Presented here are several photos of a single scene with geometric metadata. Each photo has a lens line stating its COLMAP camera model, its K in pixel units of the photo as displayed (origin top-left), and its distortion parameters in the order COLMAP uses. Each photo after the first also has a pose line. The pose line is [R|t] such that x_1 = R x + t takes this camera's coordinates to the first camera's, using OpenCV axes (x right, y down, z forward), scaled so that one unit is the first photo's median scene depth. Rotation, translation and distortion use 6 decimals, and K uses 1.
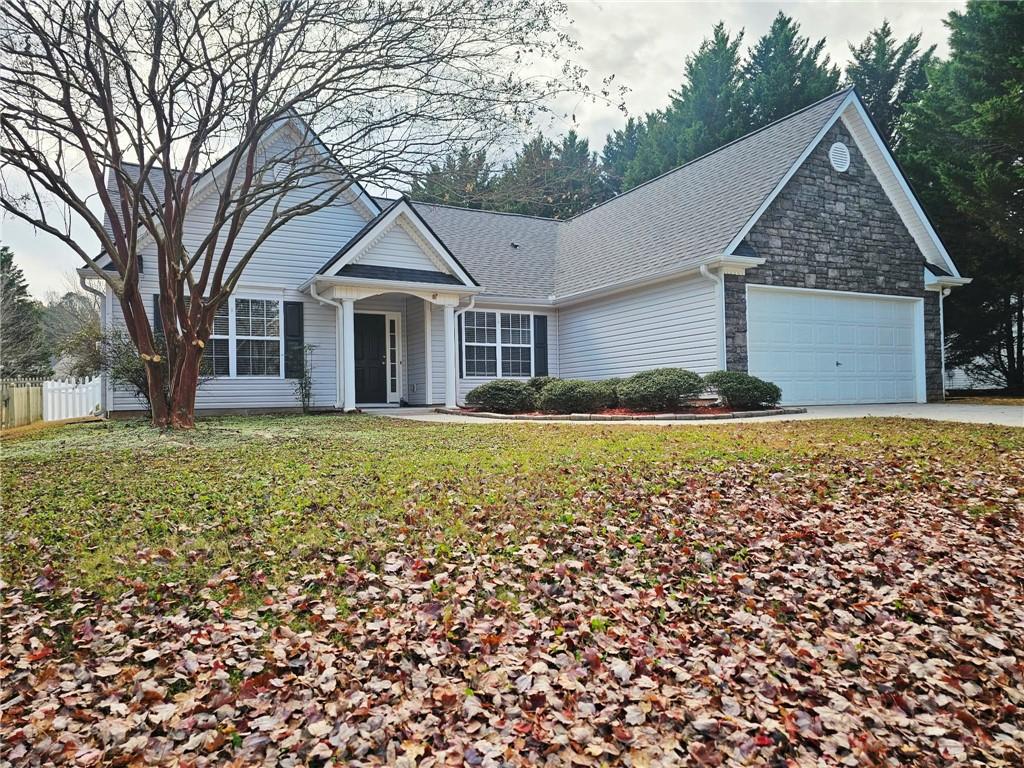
lens RADIAL K [[658.0, 0, 509.2], [0, 658.0, 390.0], [0, 0, 1]] dist [0.074804, -0.061683]
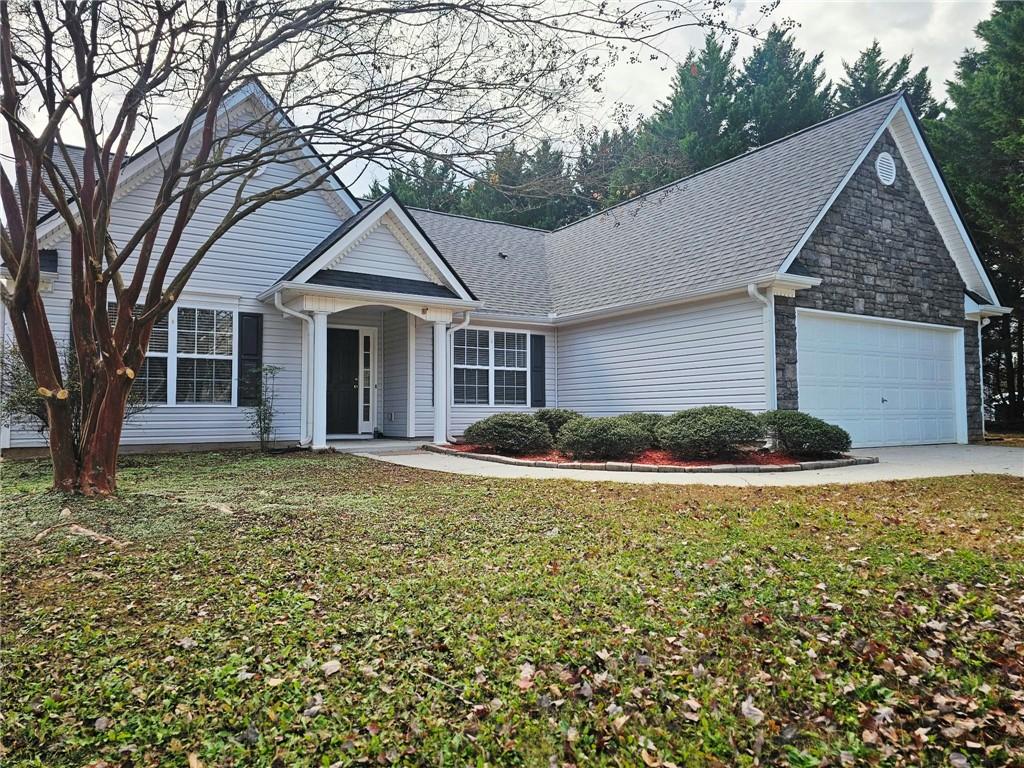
lens RADIAL K [[659.9, 0, 512.0], [0, 659.9, 384.0], [0, 0, 1]] dist [0.068868, -0.047922]
pose [[0.996388, 0.018971, 0.082775, -0.071175], [-0.016606, 0.999437, -0.029165, -0.026678], [-0.083281, 0.027685, 0.996141, 0.156625]]
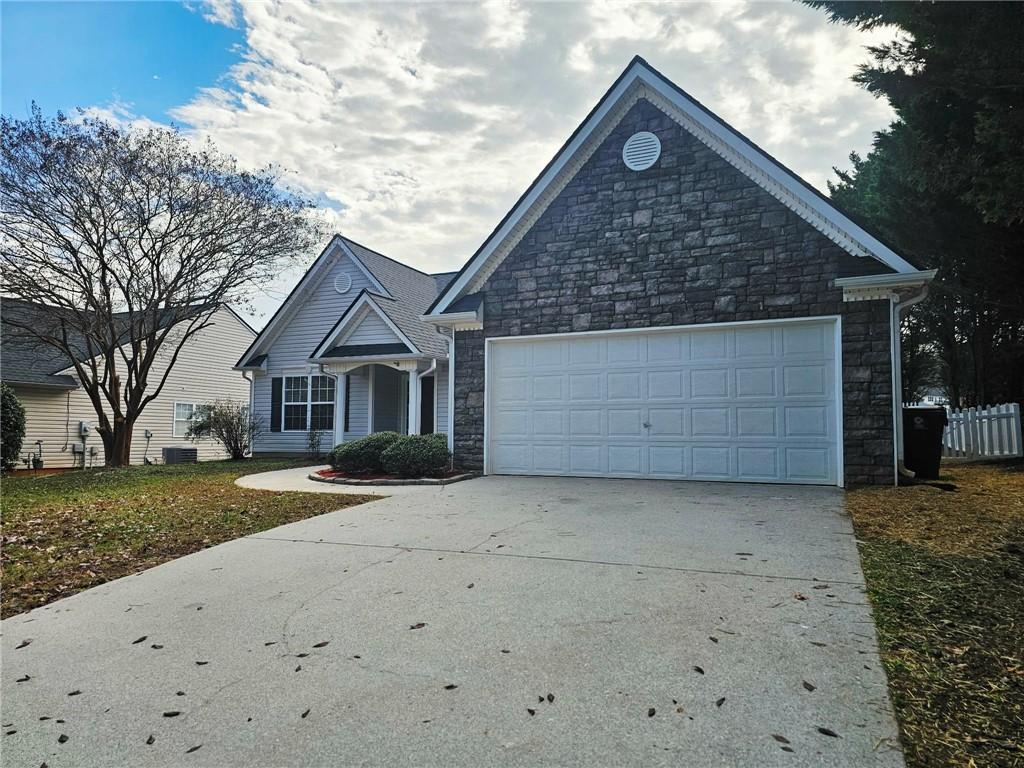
lens RADIAL K [[688.4, 0, 507.8], [0, 688.4, 397.4], [0, 0, 1]] dist [0.079386, -0.098465]
pose [[0.614196, -0.023152, -0.788814, 1.008333], [-0.003366, 0.999484, -0.031956, -0.044154], [0.789147, 0.022282, 0.613801, 0.404160]]
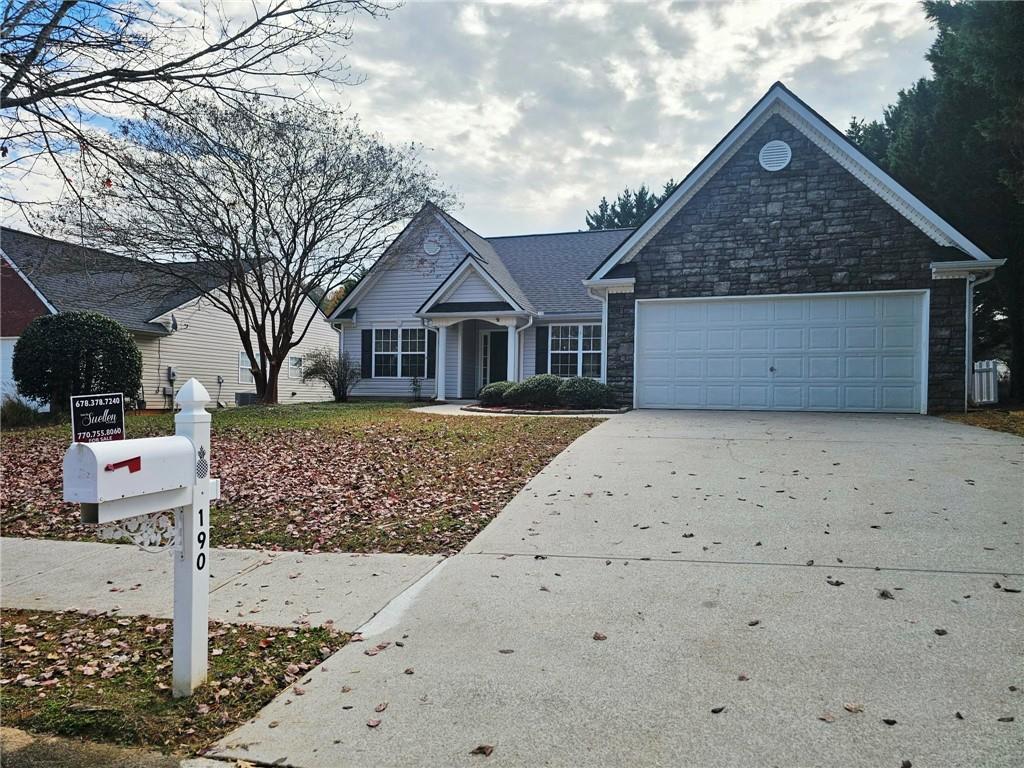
lens RADIAL K [[688.4, 0, 507.8], [0, 688.4, 397.4], [0, 0, 1]] dist [0.079386, -0.098465]
pose [[0.693846, 0.029258, -0.719529, 0.957461], [-0.015638, 0.999551, 0.025565, -0.017586], [0.719953, -0.006487, 0.693992, 0.018420]]
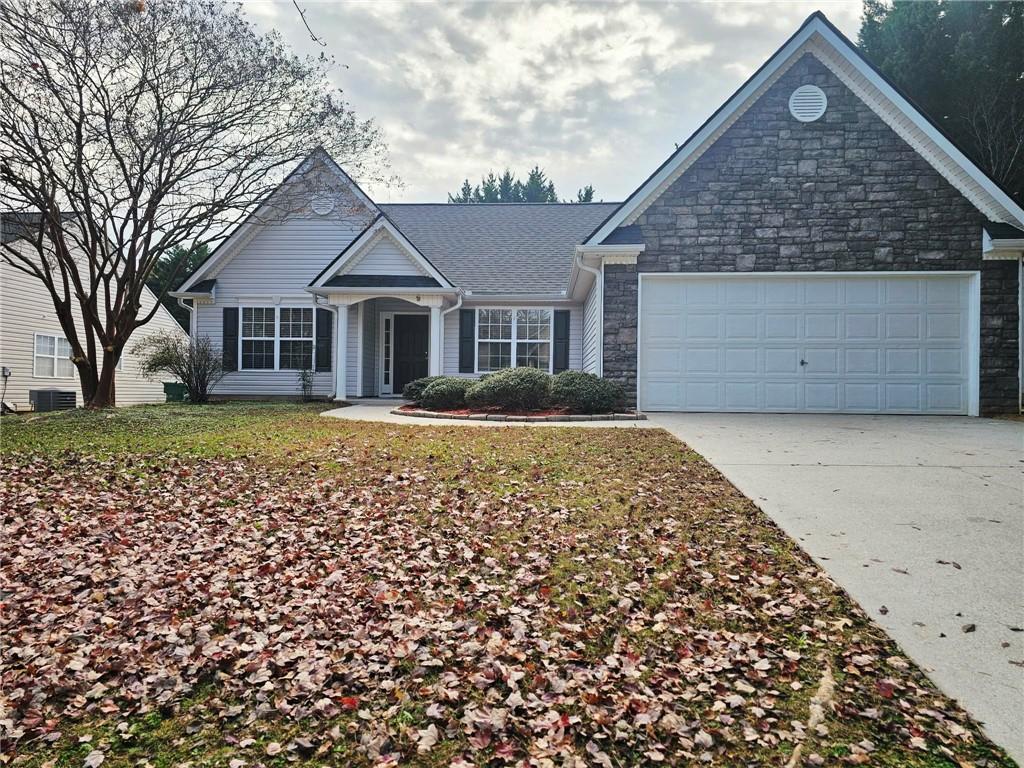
lens RADIAL K [[686.6, 0, 509.4], [0, 686.6, 388.6], [0, 0, 1]] dist [0.054033, -0.053656]
pose [[0.854301, 0.024912, -0.519181, 0.624894], [-0.018178, 0.999672, 0.018055, -0.016375], [0.519460, -0.005987, 0.854474, 0.105643]]
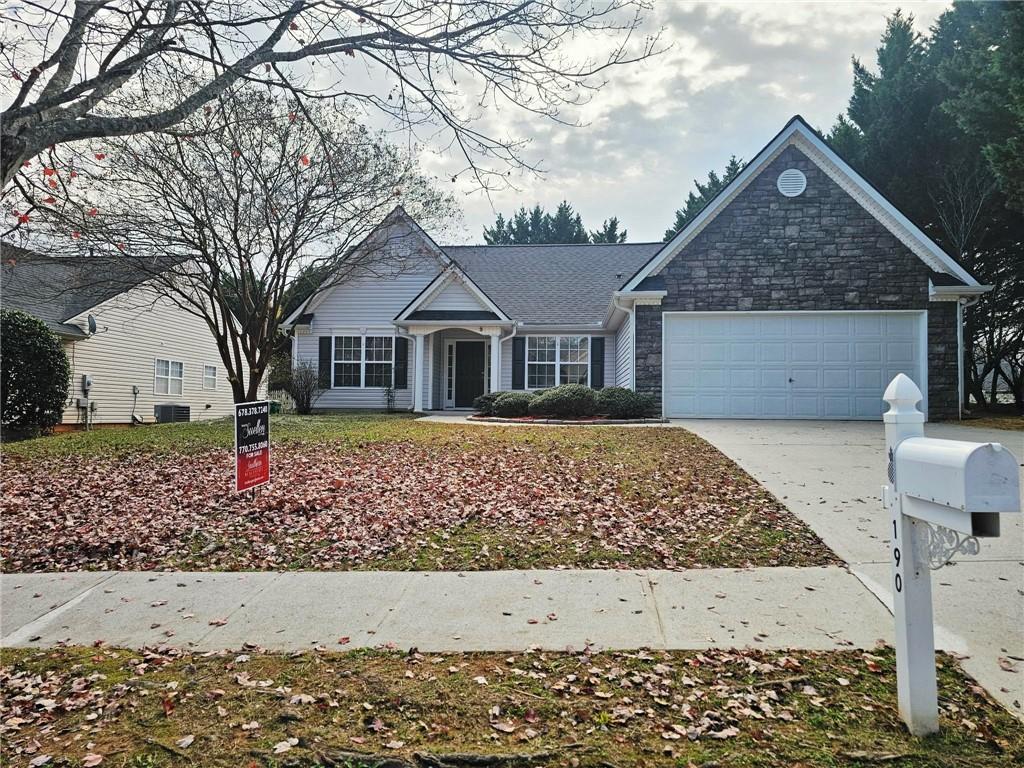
lens RADIAL K [[686.6, 0, 509.4], [0, 686.6, 388.6], [0, 0, 1]] dist [0.054033, -0.053656]
pose [[0.837547, 0.008924, -0.546292, 0.715186], [-0.017737, 0.999784, -0.010861, -0.006729], [0.546077, 0.018786, 0.837524, -0.140870]]
